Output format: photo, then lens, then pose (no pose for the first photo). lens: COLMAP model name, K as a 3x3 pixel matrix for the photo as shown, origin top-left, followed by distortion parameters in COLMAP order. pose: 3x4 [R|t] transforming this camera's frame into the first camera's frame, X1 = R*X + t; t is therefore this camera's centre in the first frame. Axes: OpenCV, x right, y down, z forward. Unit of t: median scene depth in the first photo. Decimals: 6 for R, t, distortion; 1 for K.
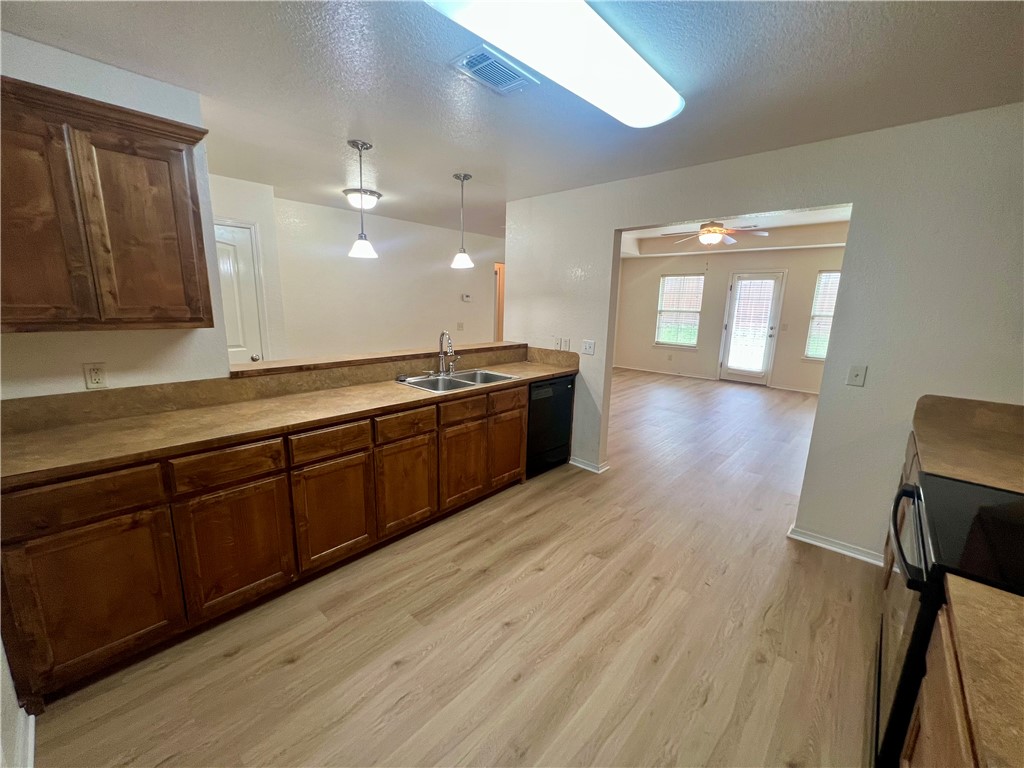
lens RADIAL K [[408.3, 0, 512.0], [0, 408.3, 384.0], [0, 0, 1]] dist [0.000177, -0.000110]
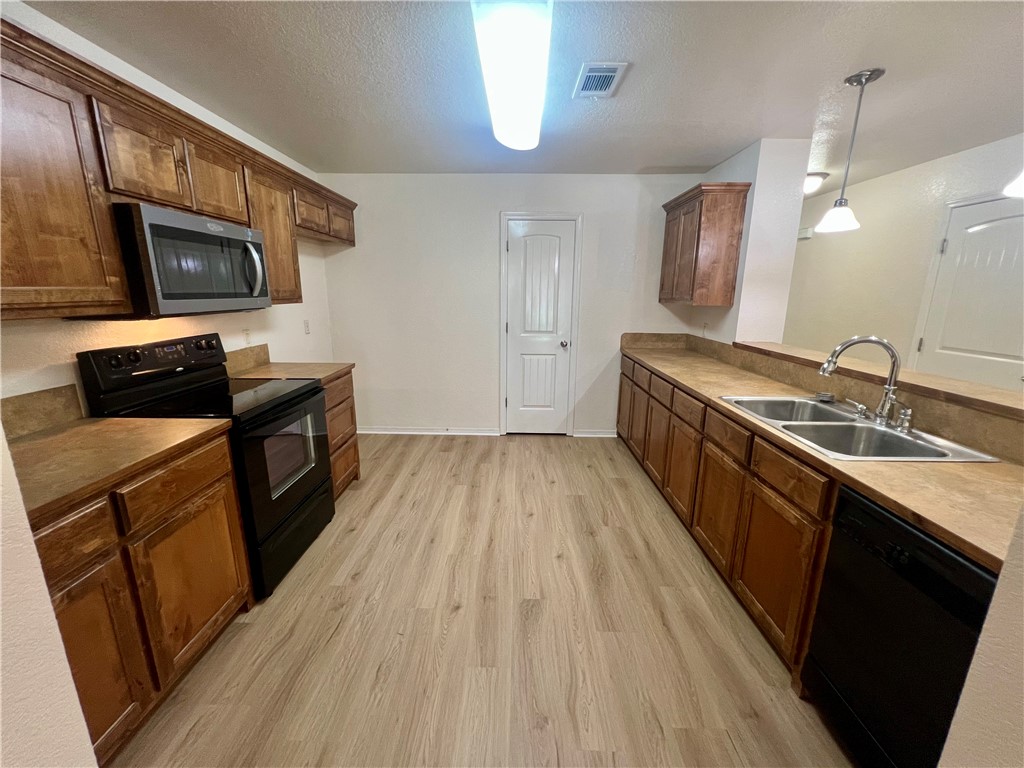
lens RADIAL K [[408.3, 0, 512.0], [0, 408.3, 384.0], [0, 0, 1]] dist [0.000177, -0.000110]
pose [[-0.744388, 0.123221, -0.656280, 0.232353], [-0.155637, 0.923741, 0.349971, -0.078695], [0.649356, 0.362656, -0.668444, 0.446357]]
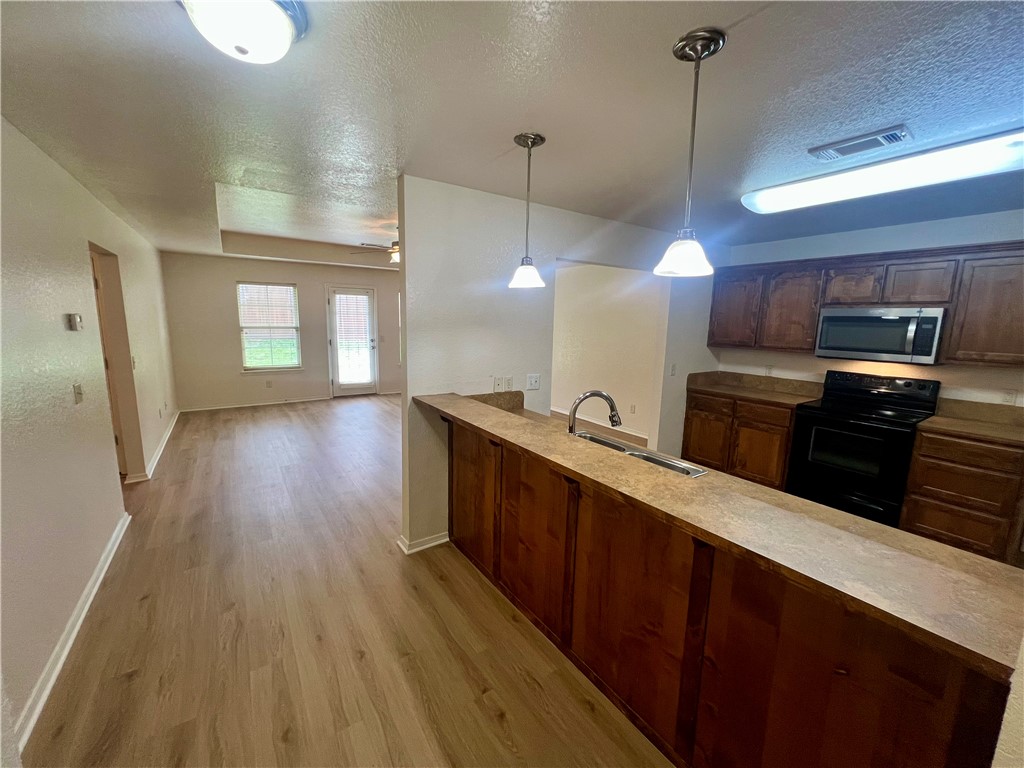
lens RADIAL K [[413.2, 0, 508.9], [0, 413.2, 386.1], [0, 0, 1]] dist [-0.001049, 0.000011]
pose [[0.224985, -0.177221, 0.958110, -0.346437], [0.178516, 0.974173, 0.138273, -0.106215], [-0.957869, 0.139929, 0.250811, 0.398511]]
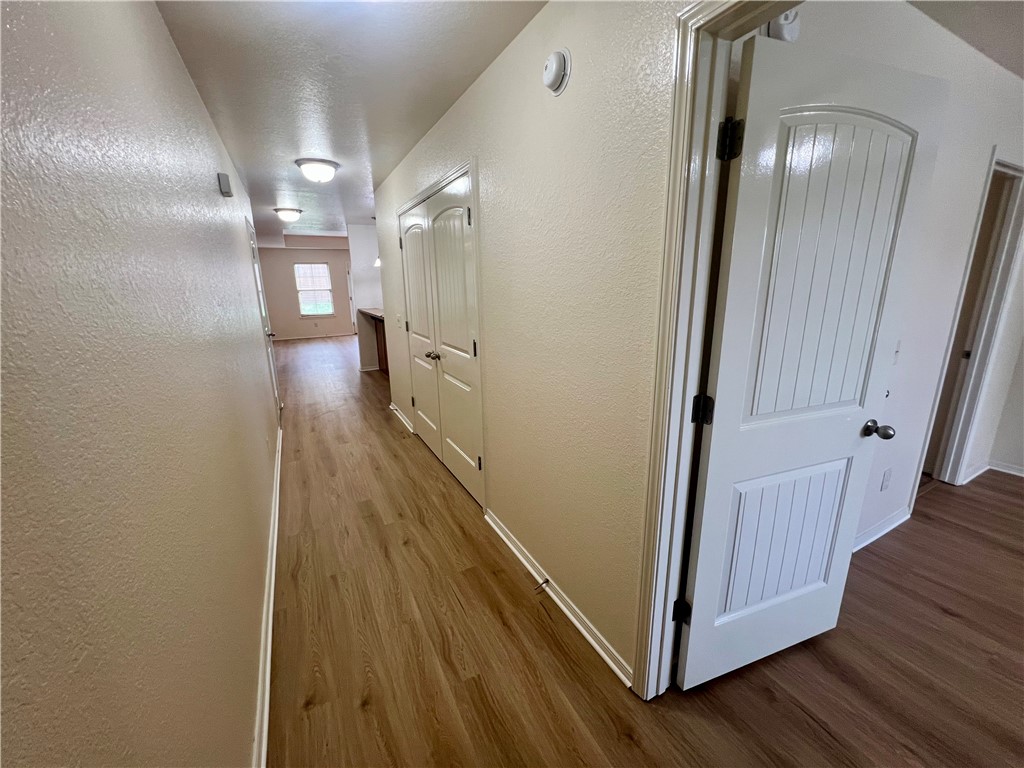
lens RADIAL K [[415.6, 0, 512.0], [0, 415.6, 384.0], [0, 0, 1]] dist [0.001062, 0.000011]
pose [[0.323895, -0.258129, 0.910198, -0.826595], [0.212272, 0.957360, 0.195966, -0.011776], [-0.921972, 0.129737, 0.364878, -0.082575]]
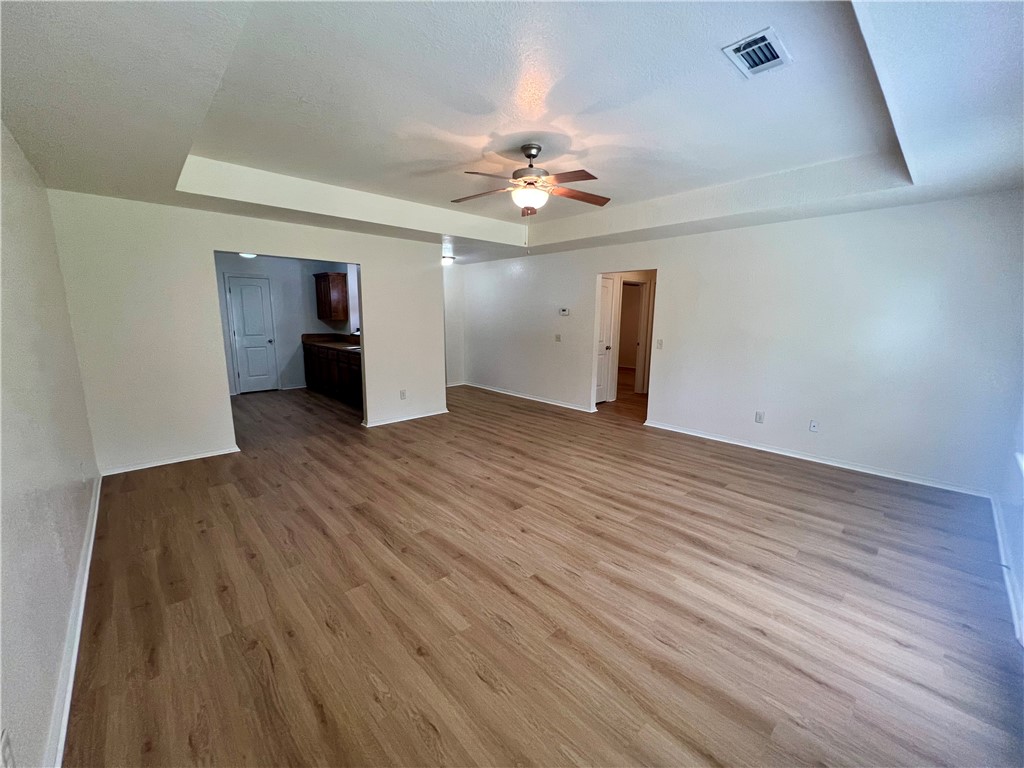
lens RADIAL K [[413.2, 0, 508.9], [0, 413.2, 386.1], [0, 0, 1]] dist [-0.001049, 0.000011]
pose [[-0.088219, 0.151103, -0.984574, 0.807440], [-0.210003, 0.963390, 0.166668, -0.140305], [0.973712, 0.221467, -0.053257, 0.776935]]
